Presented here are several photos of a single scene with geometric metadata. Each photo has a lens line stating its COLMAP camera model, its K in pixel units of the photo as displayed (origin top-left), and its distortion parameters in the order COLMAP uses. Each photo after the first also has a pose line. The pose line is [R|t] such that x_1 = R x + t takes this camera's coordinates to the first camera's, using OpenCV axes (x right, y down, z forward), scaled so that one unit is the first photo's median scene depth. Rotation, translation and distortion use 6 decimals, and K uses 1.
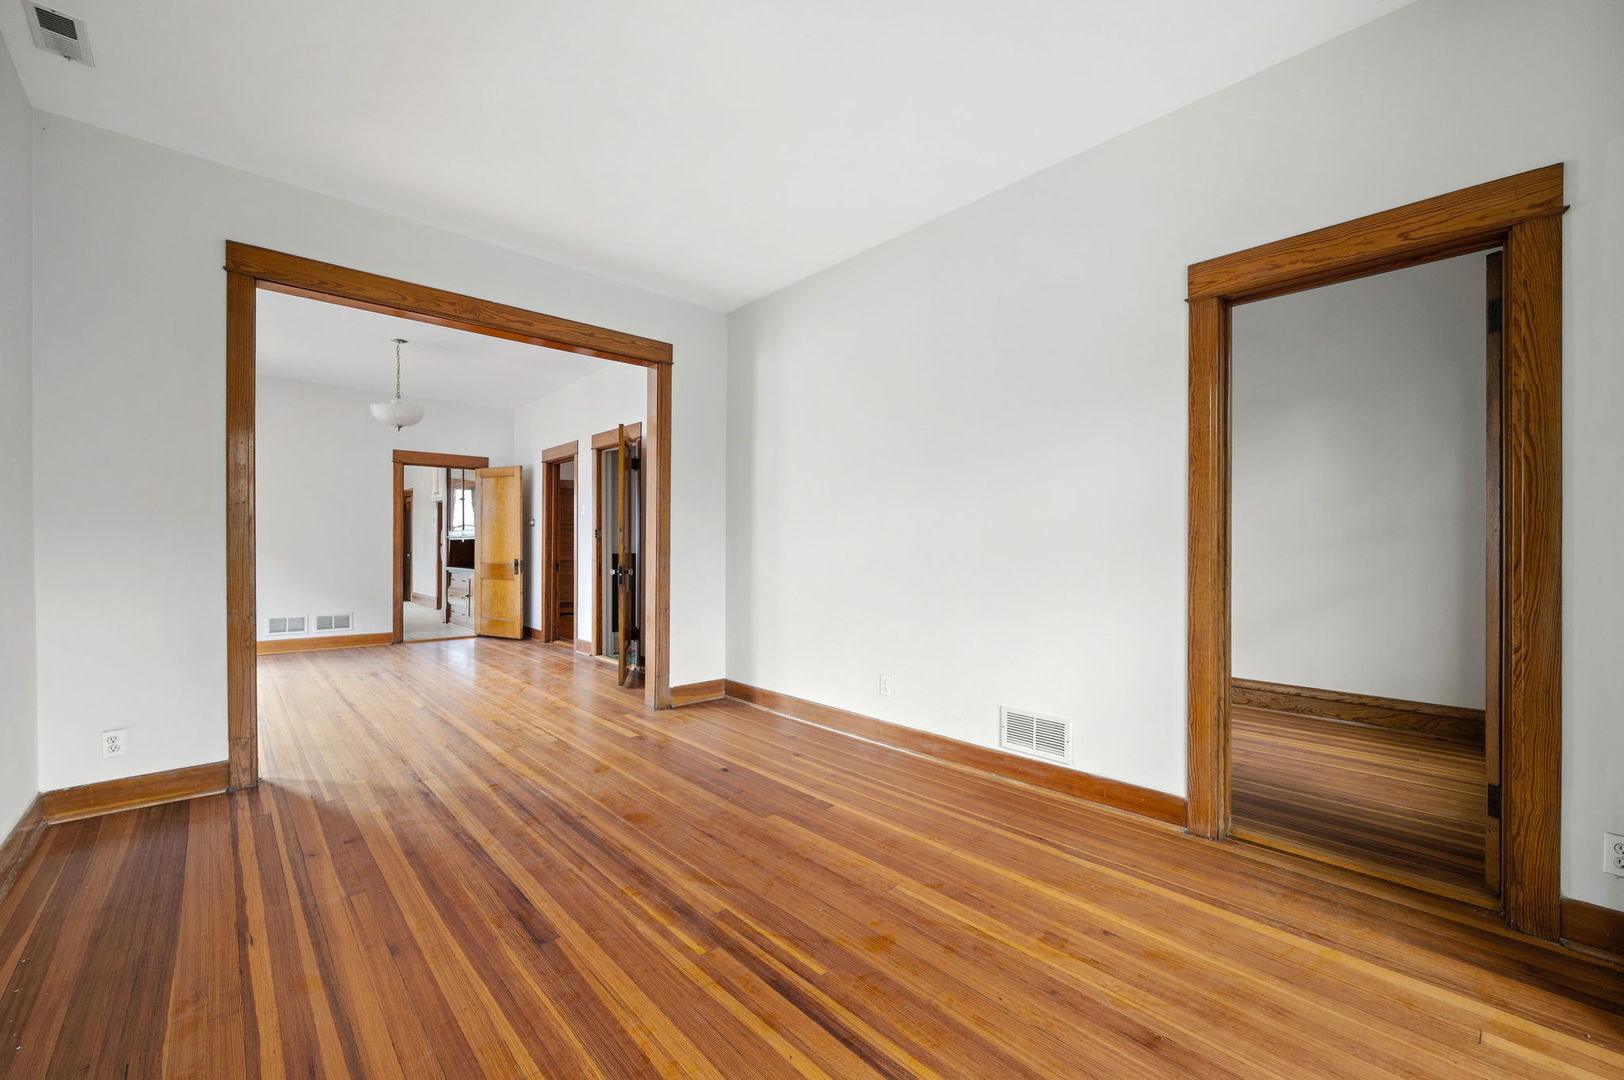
lens RADIAL K [[648.9, 0, 805.6], [0, 648.9, 544.3], [0, 0, 1]] dist [-0.000226, -0.000328]
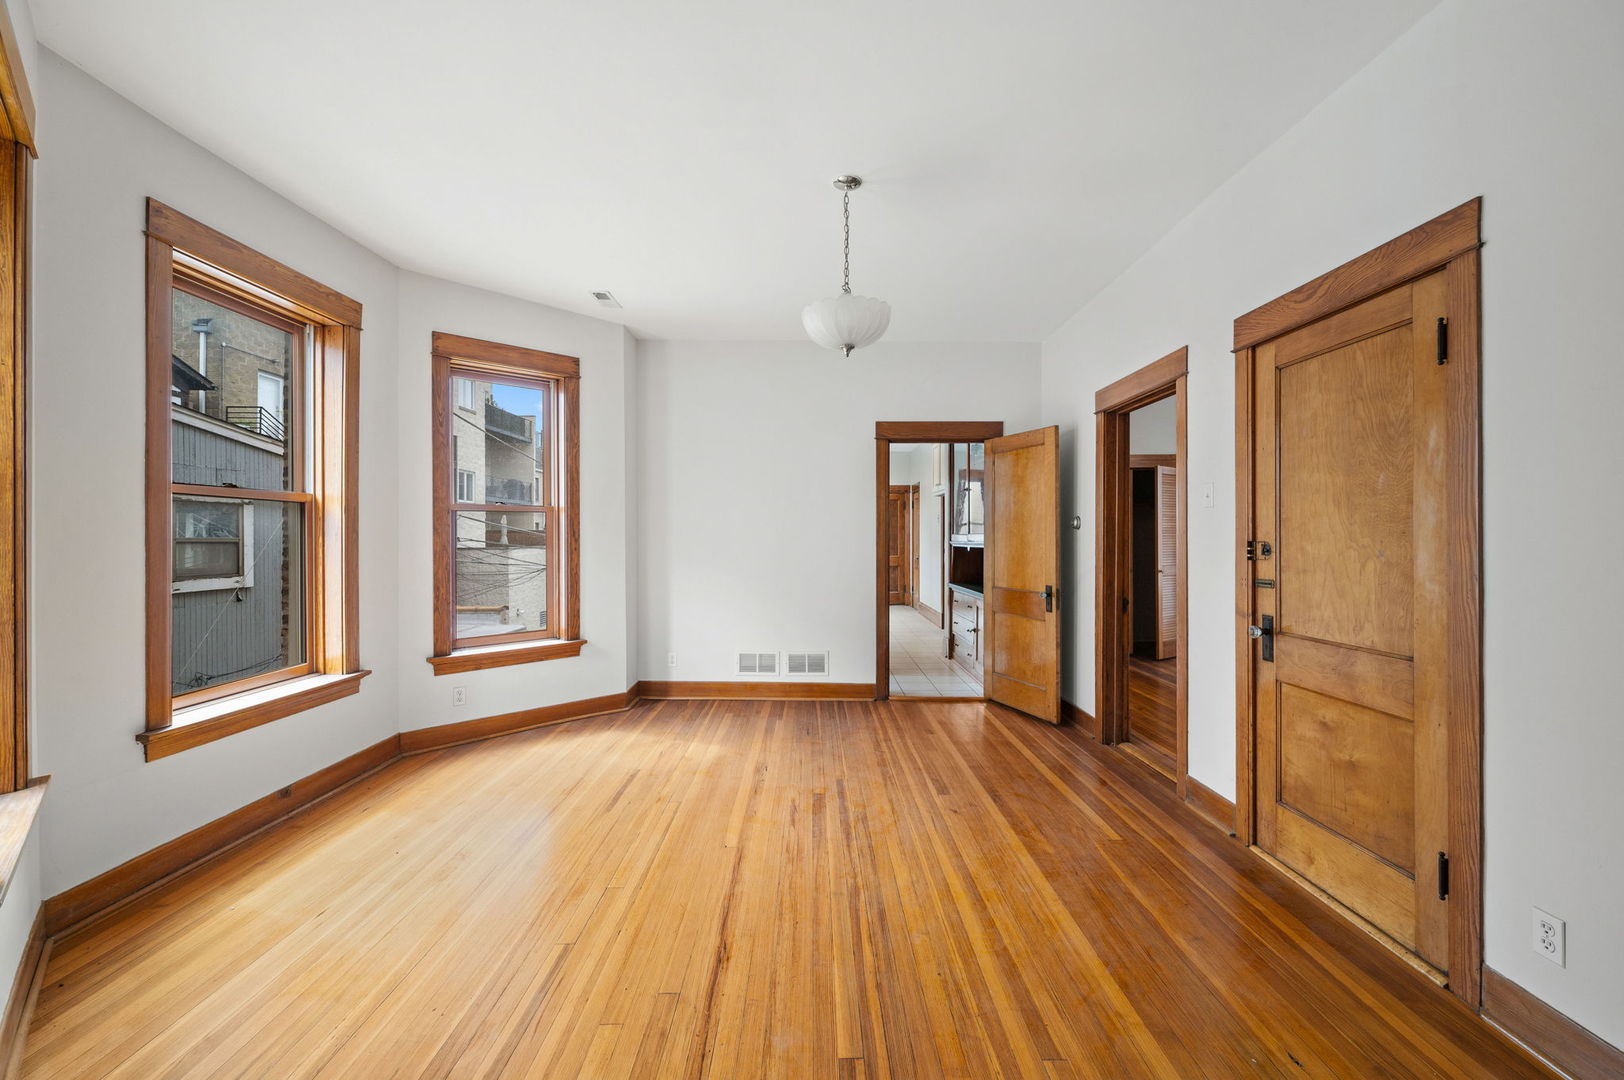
lens RADIAL K [[648.9, 0, 819.7], [0, 648.9, 530.8], [0, 0, 1]] dist [-0.000226, -0.000328]
pose [[0.750283, -0.007315, -0.661076, -0.213090], [-0.001337, 0.999920, -0.012581, -0.018982], [0.661116, 0.010323, 0.750213, 0.422907]]
